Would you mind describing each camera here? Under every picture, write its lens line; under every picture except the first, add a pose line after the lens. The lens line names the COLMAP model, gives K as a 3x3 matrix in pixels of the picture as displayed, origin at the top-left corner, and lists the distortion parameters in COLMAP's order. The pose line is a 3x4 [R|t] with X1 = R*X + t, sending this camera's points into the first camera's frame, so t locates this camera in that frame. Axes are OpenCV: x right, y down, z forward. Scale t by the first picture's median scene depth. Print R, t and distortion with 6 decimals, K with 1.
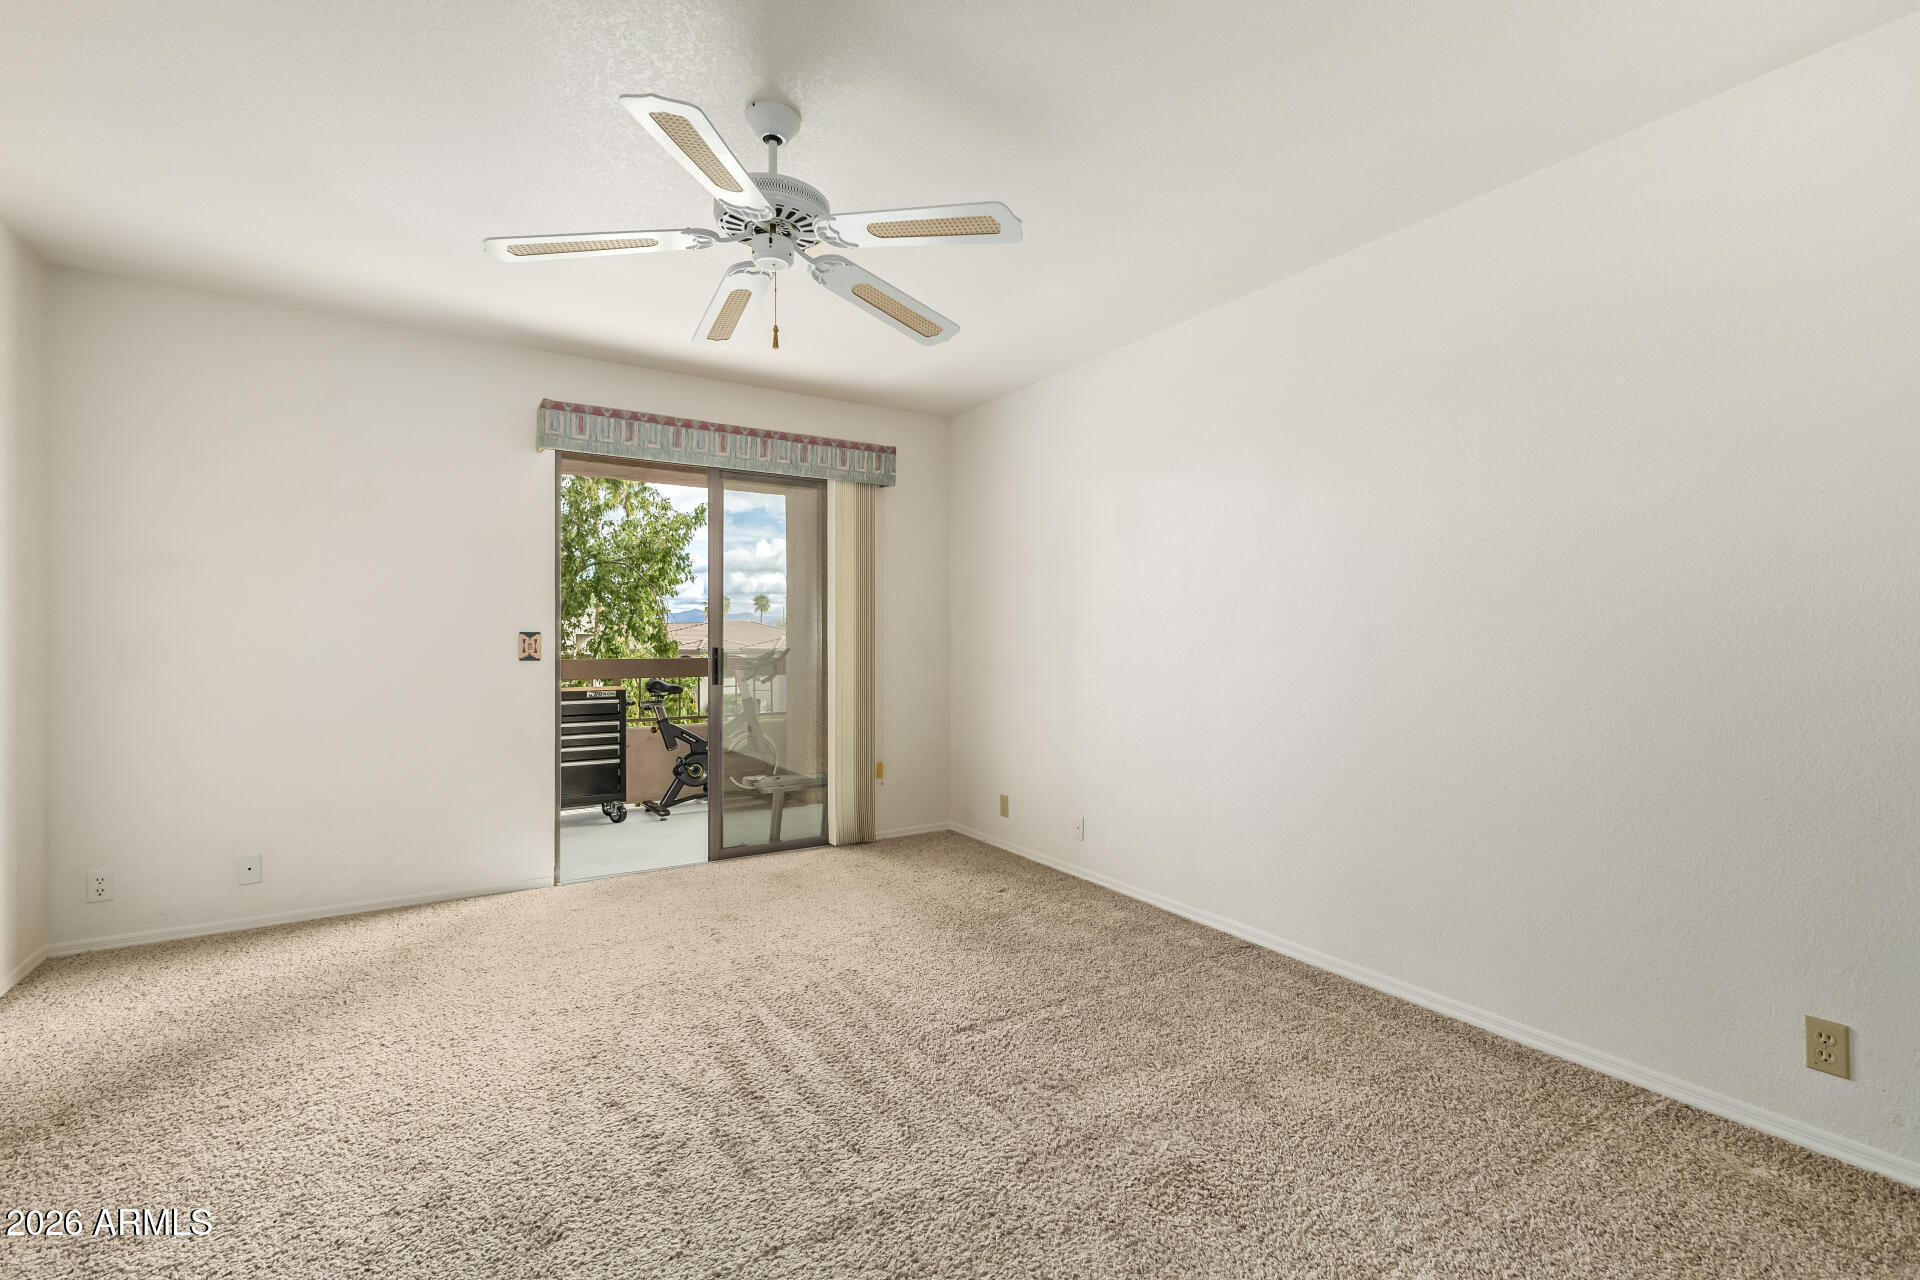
lens RADIAL K [[832.8, 0, 960.7], [0, 832.8, 632.5], [0, 0, 1]] dist [0.001668, -0.001091]
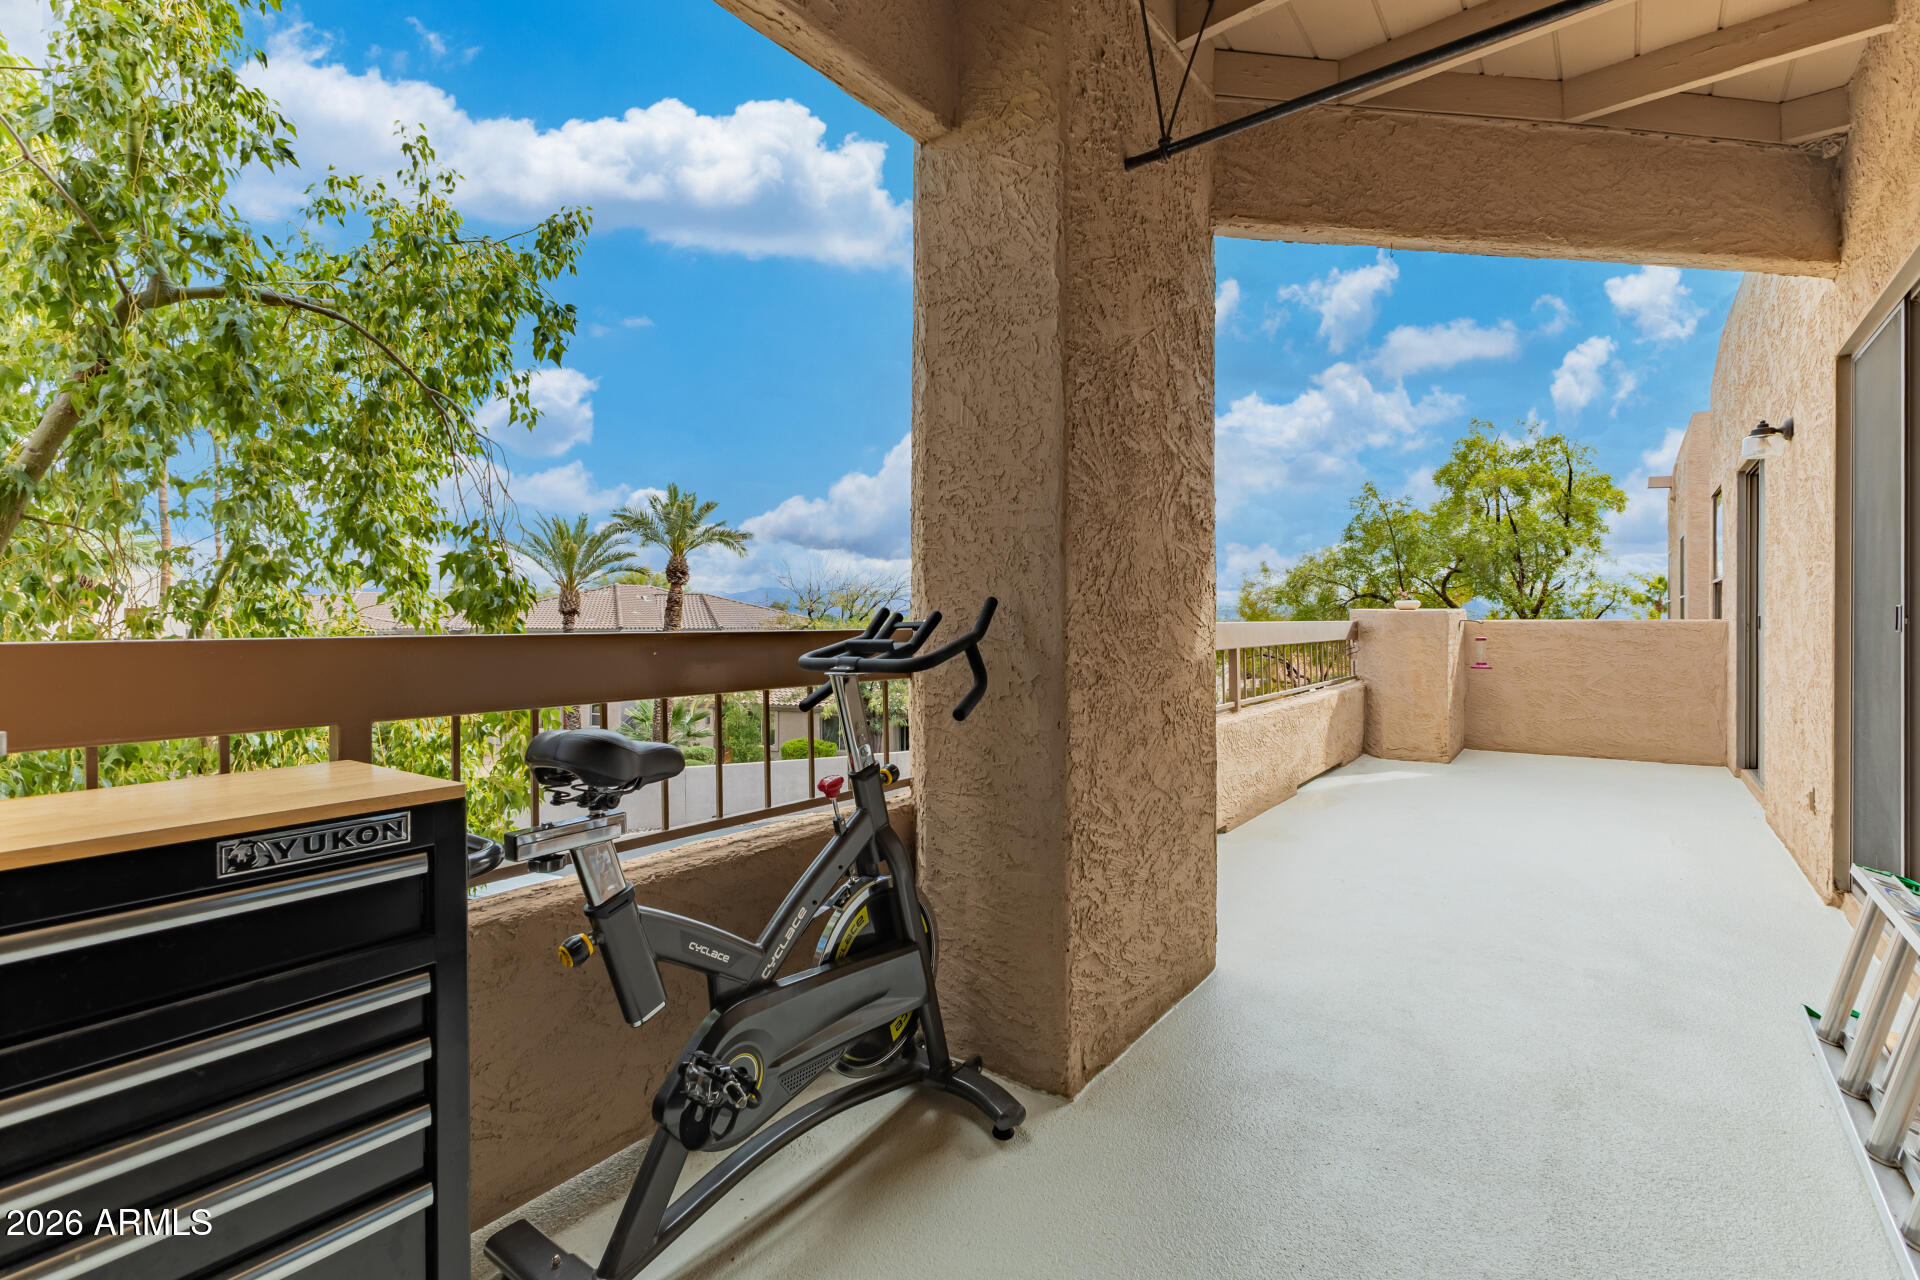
lens RADIAL K [[832.8, 0, 963.2], [0, 832.8, 635.4], [0, 0, 1]] dist [0.001668, -0.001091]
pose [[0.939408, 0.006170, 0.342746, -0.300926], [-0.006905, 0.999976, 0.000926, 0.030549], [-0.342732, -0.003237, 0.939428, 0.659907]]
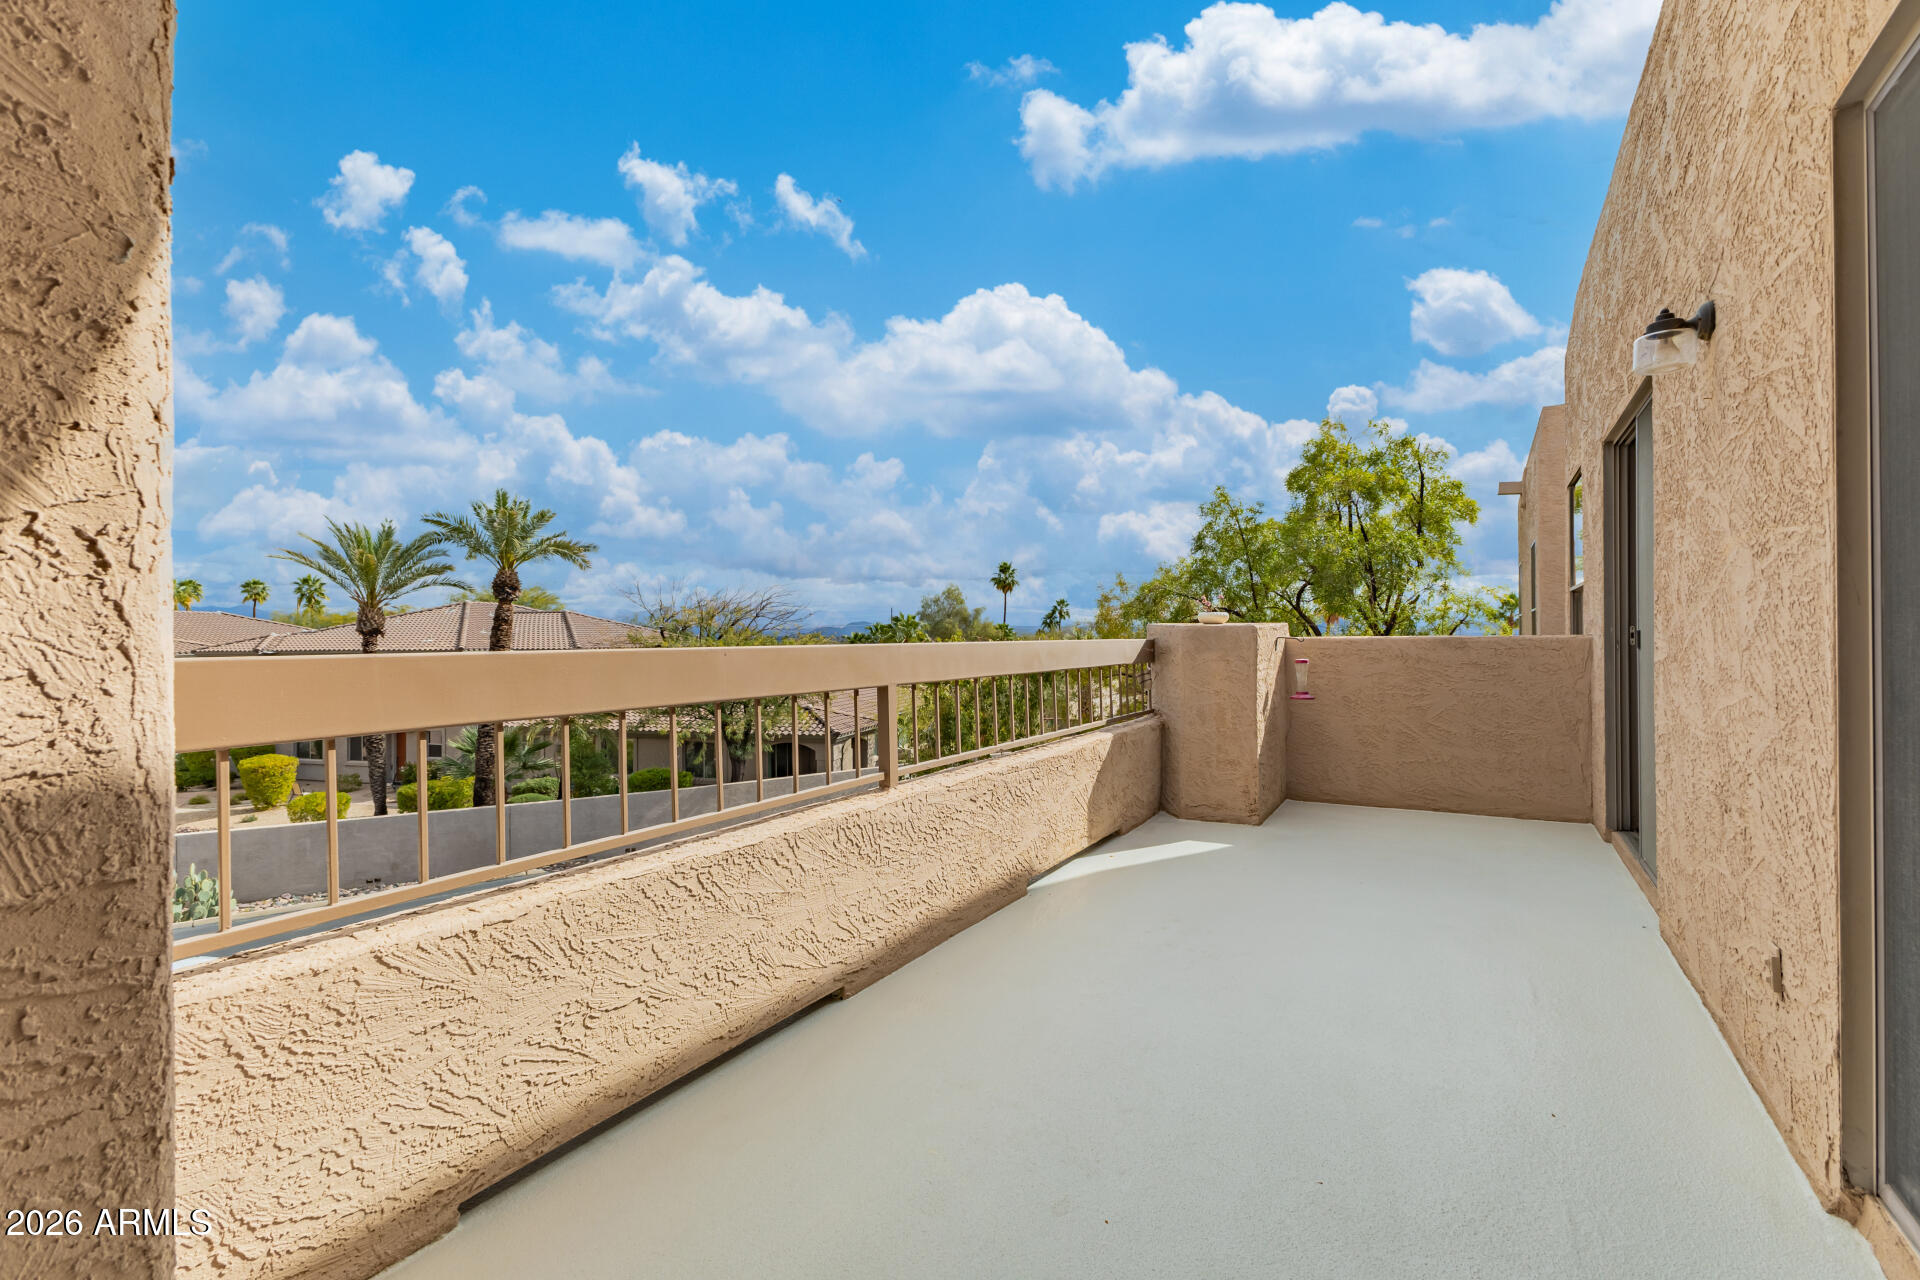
lens RADIAL K [[832.8, 0, 957.4], [0, 832.8, 649.9], [0, 0, 1]] dist [0.001668, -0.001091]
pose [[0.896366, 0.001016, 0.443313, -0.282717], [0.000594, 0.999994, -0.003494, 0.030094], [-0.443314, 0.003395, 0.896360, 0.670465]]
